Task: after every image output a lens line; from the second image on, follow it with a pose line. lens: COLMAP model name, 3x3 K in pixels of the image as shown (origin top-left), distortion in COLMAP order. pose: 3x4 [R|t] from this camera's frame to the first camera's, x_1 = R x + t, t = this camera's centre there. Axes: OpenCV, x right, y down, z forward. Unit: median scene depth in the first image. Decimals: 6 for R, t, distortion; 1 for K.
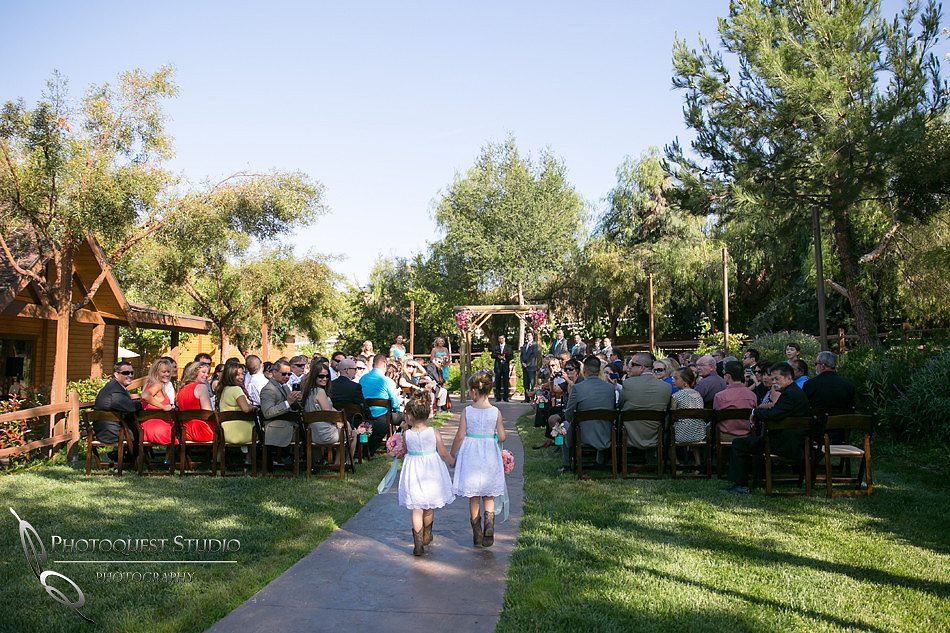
lens RADIAL K [[774.4, 0, 481.9], [0, 774.4, 308.3], [0, 0, 1]] dist [-0.076612, -0.007800]
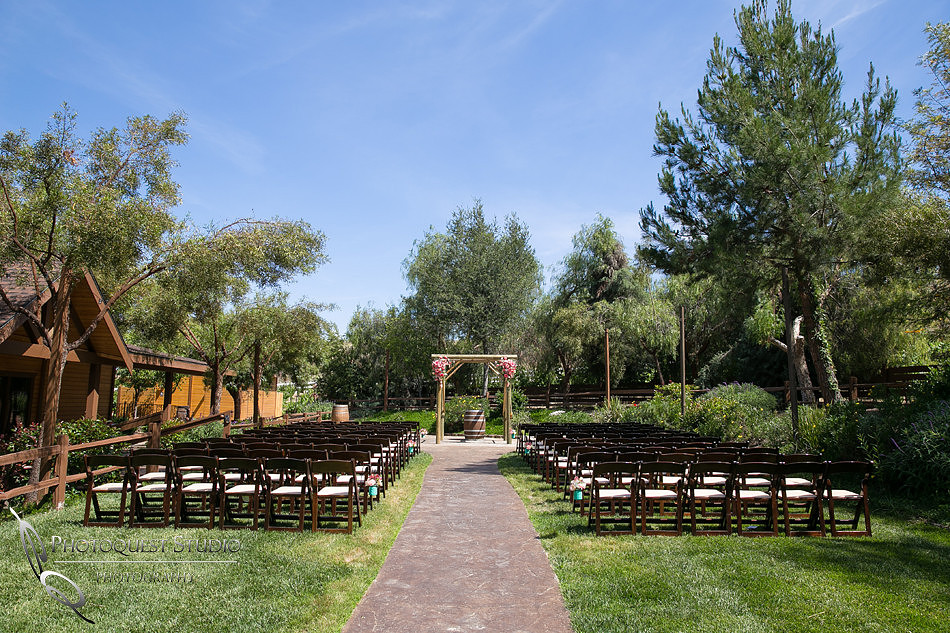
lens RADIAL K [[663.6, 0, 465.8], [0, 663.6, 310.8], [0, 0, 1]] dist [-0.063417, 0.012859]
pose [[0.998745, 0.022966, 0.044497, -0.036308], [-0.019795, 0.997321, -0.070421, 0.000729], [-0.045995, 0.069452, 0.996524, 0.076028]]
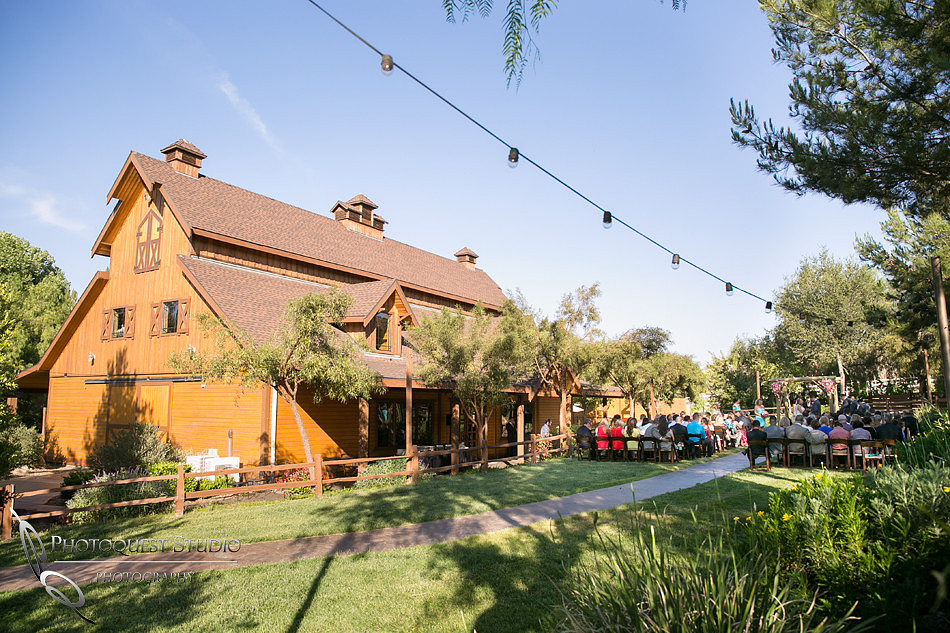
lens RADIAL K [[663.6, 0, 477.5], [0, 663.6, 315.4], [0, 0, 1]] dist [-0.063417, 0.012859]
pose [[0.845137, -0.075347, -0.529213, 0.207657], [0.036957, 0.995883, -0.082769, -0.051139], [0.533271, 0.050393, 0.844442, -0.546020]]
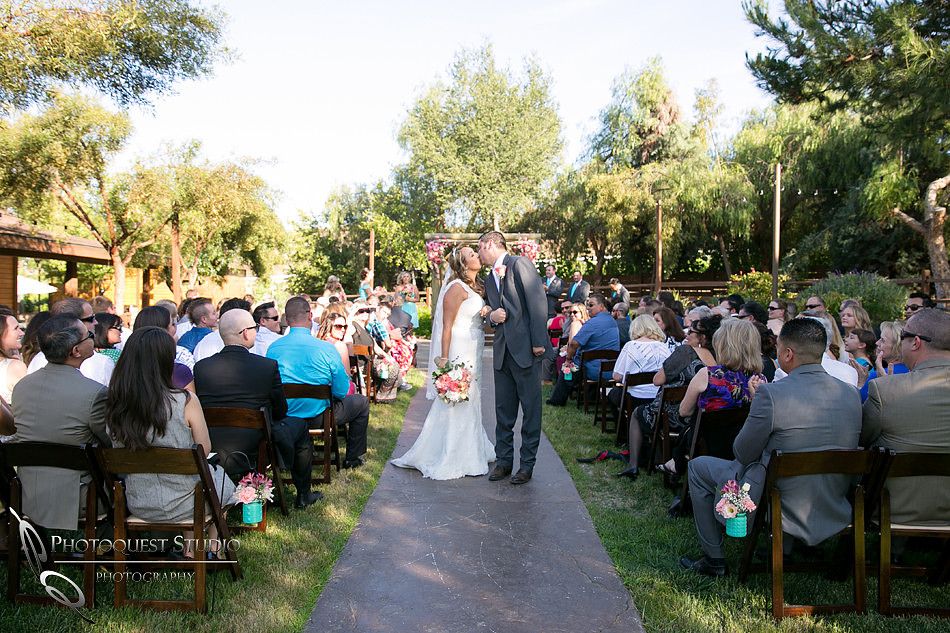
lens RADIAL K [[727.6, 0, 472.4], [0, 727.6, 313.0], [0, 0, 1]] dist [-0.079473, -0.002850]
pose [[0.998753, 0.012518, 0.048337, -0.025885], [-0.016808, 0.995856, 0.089382, 0.012804], [-0.047018, -0.090083, 0.994824, 0.286793]]
